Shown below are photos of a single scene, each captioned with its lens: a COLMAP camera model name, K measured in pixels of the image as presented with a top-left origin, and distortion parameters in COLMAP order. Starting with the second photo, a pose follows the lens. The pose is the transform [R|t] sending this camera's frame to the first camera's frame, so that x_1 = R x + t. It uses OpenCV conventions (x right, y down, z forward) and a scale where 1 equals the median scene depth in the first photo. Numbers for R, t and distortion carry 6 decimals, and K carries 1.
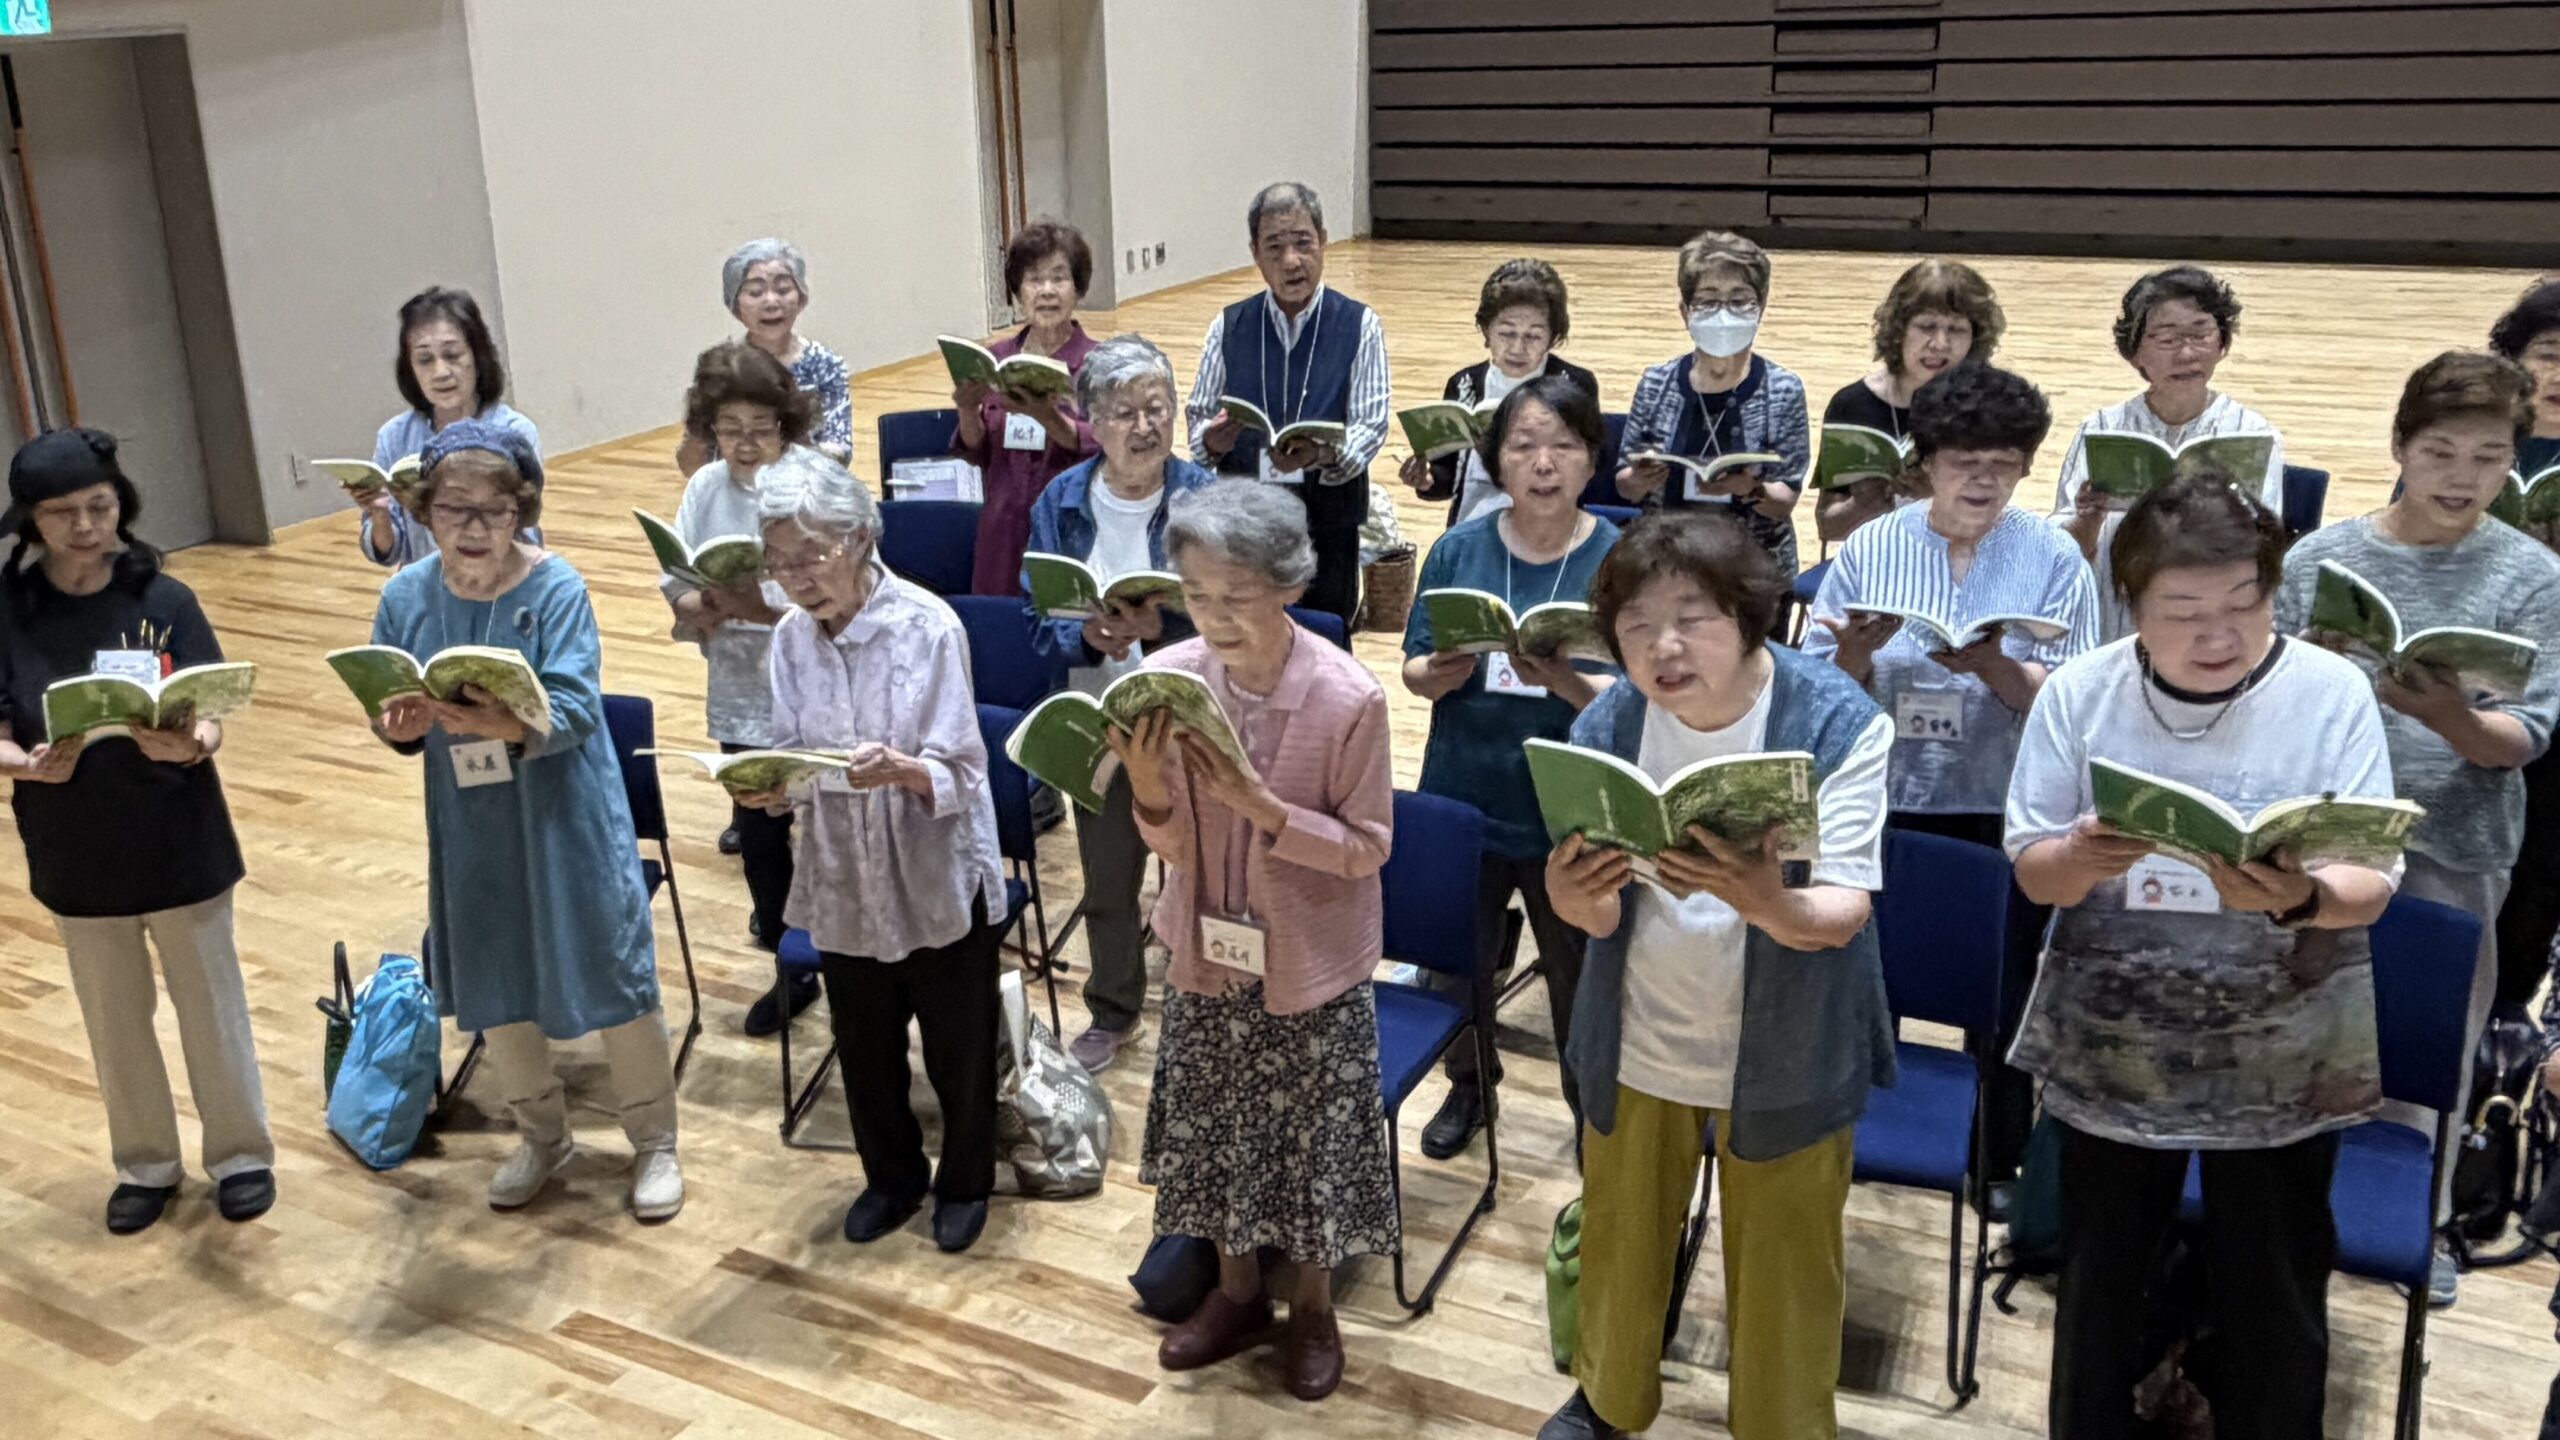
lens RADIAL K [[2262.5, 0, 1219.2], [0, 2262.5, 758.9], [0, 0, 1]] dist [0.017013, 0.000909]
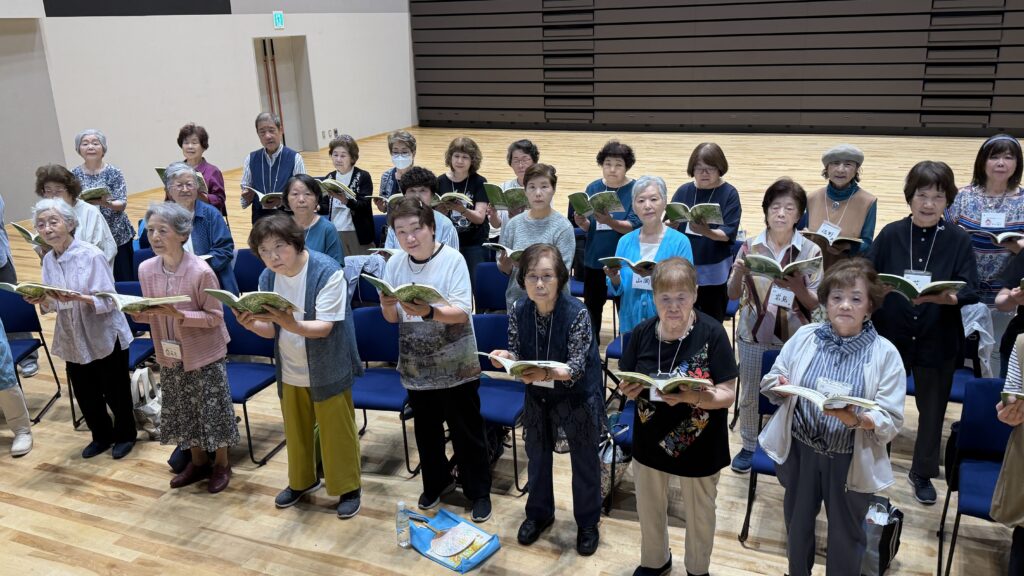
lens RADIAL K [[802.7, 0, 516.1], [0, 802.7, 287.3], [0, 0, 1]] dist [0.042428, -0.055947]
pose [[0.988372, -0.034518, 0.148083, 0.273611], [0.038653, 0.998937, -0.025136, 0.035549], [-0.147058, 0.030567, 0.988655, -0.176830]]
